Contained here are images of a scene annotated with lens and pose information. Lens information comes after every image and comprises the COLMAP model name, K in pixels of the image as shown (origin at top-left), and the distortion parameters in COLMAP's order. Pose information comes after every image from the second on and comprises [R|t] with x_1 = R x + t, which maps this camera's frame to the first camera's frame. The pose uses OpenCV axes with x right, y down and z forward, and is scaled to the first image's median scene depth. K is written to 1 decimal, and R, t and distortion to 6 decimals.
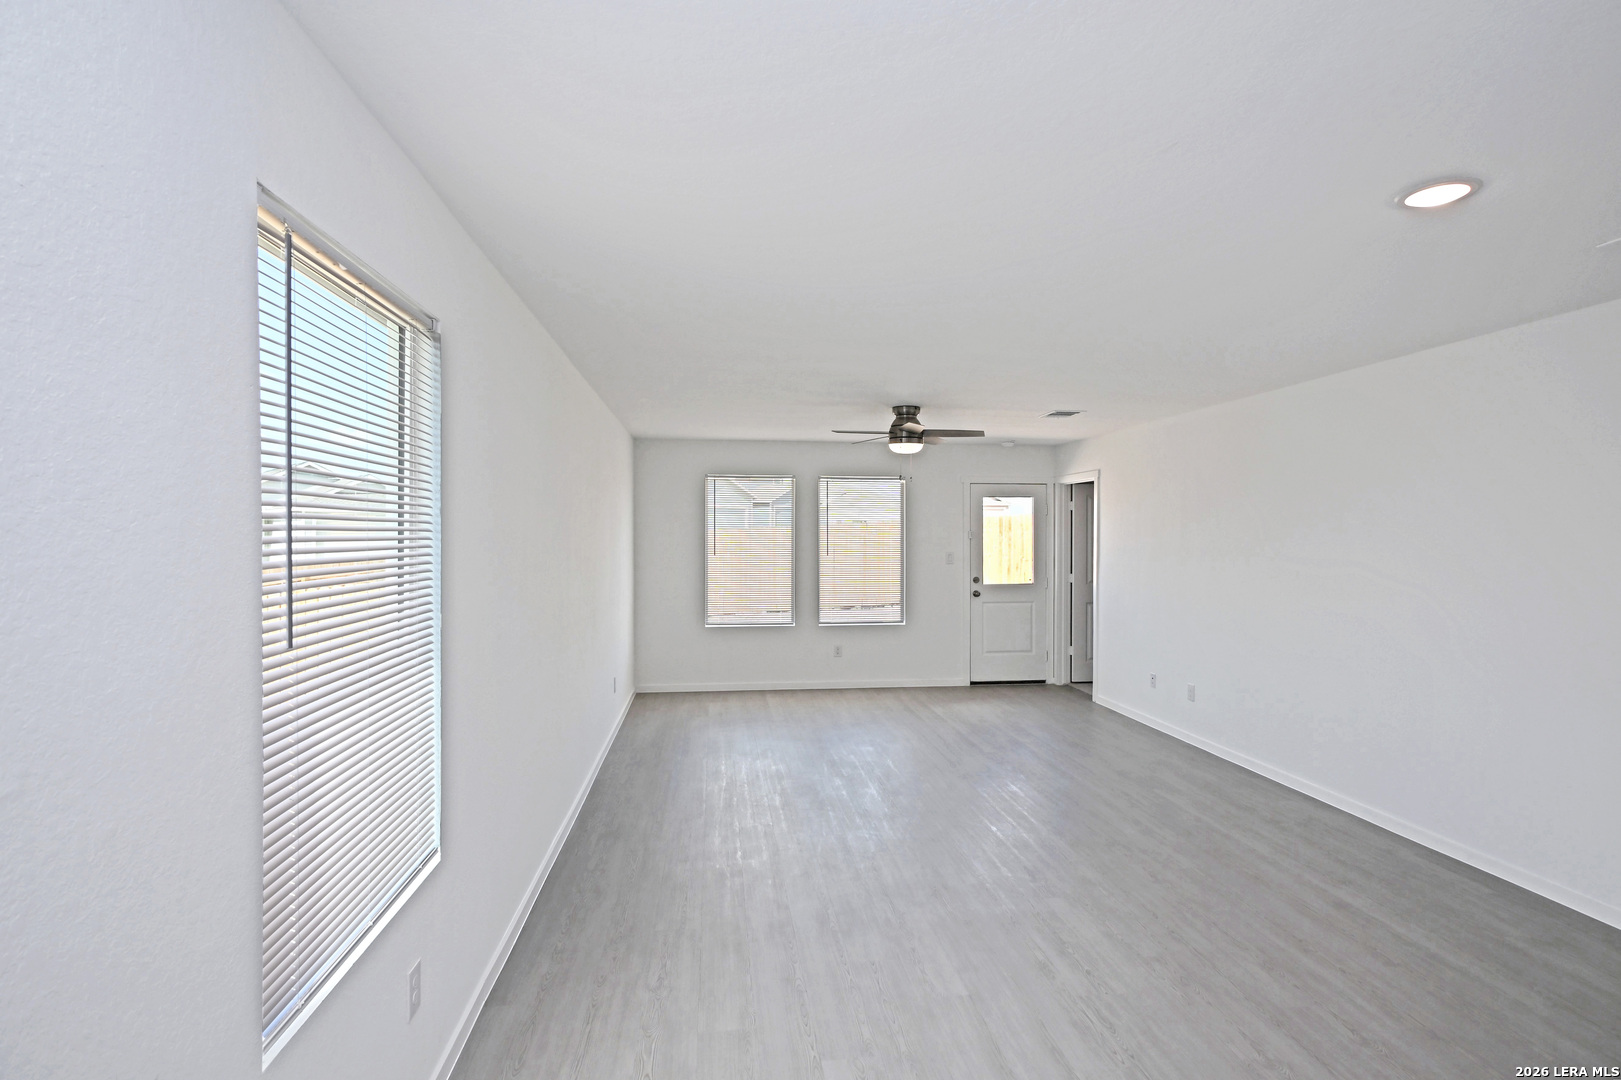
lens RADIAL K [[825.1, 0, 810.5], [0, 825.1, 540.0], [0, 0, 1]] dist [0.000954, 0.000035]
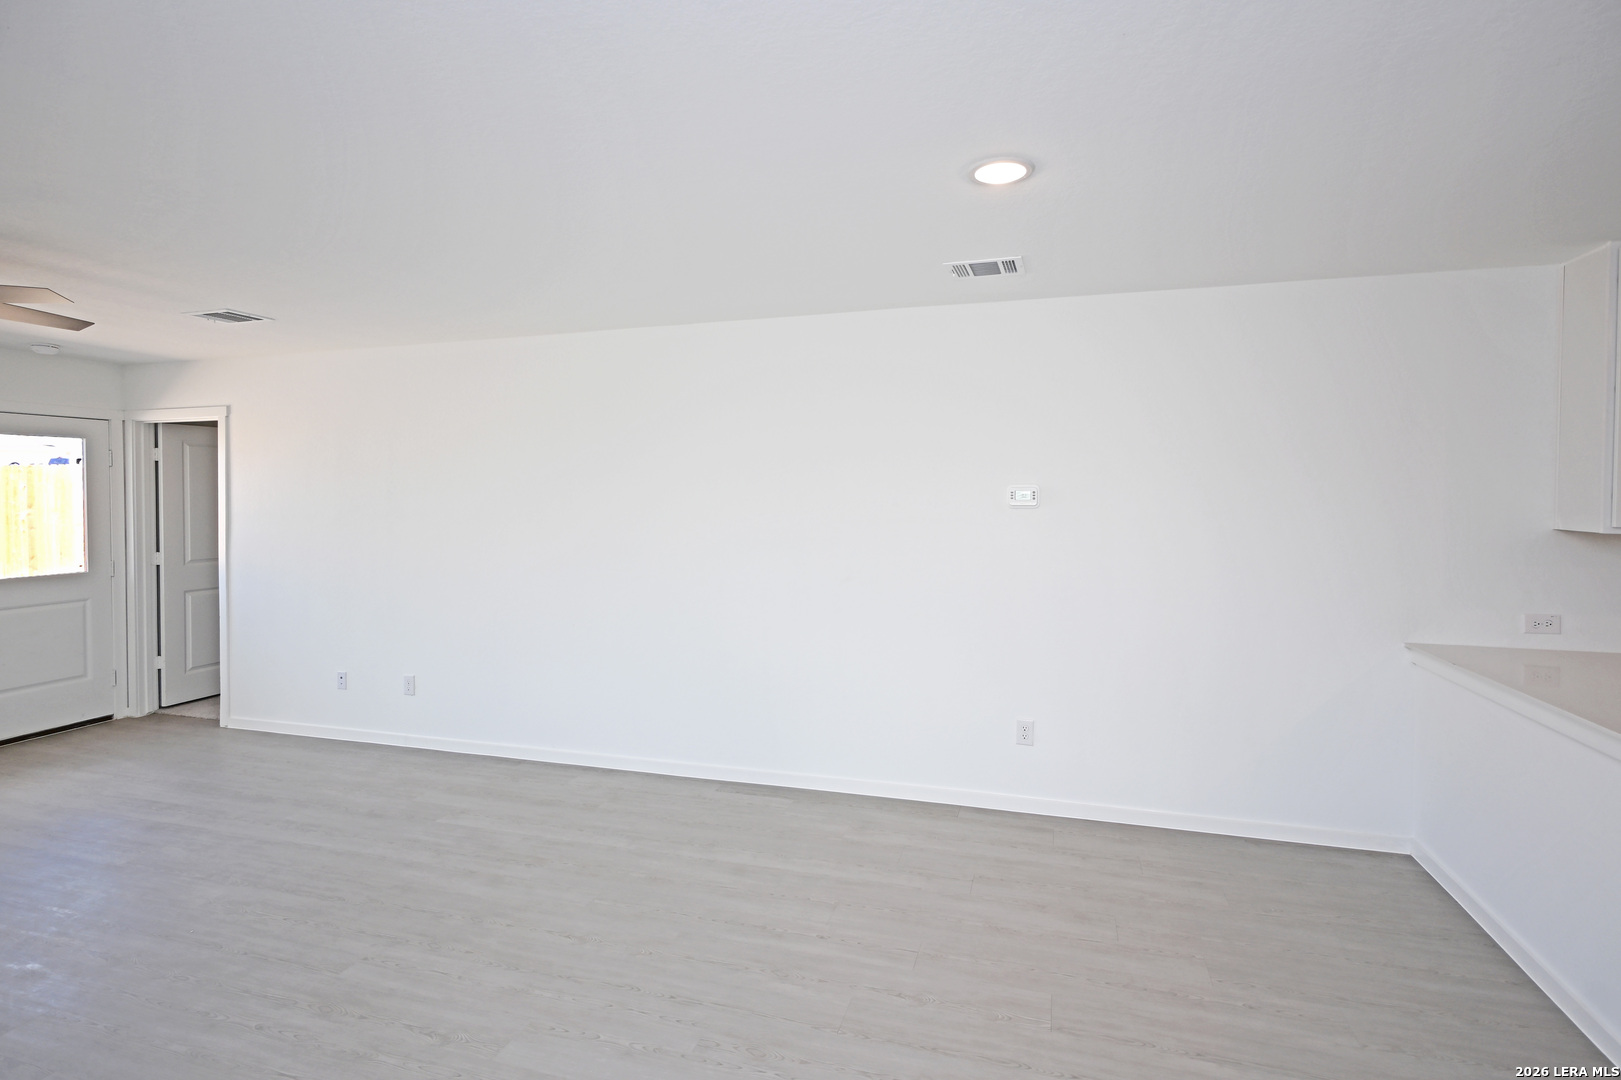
lens RADIAL K [[806.6, 0, 832.0], [0, 806.6, 500.2], [0, 0, 1]] dist [0.000516, 0.000391]
pose [[0.405195, -0.013418, 0.914132, -0.100421], [0.013360, 0.999872, 0.008755, -0.001293], [-0.914132, 0.008665, 0.405323, 0.280168]]
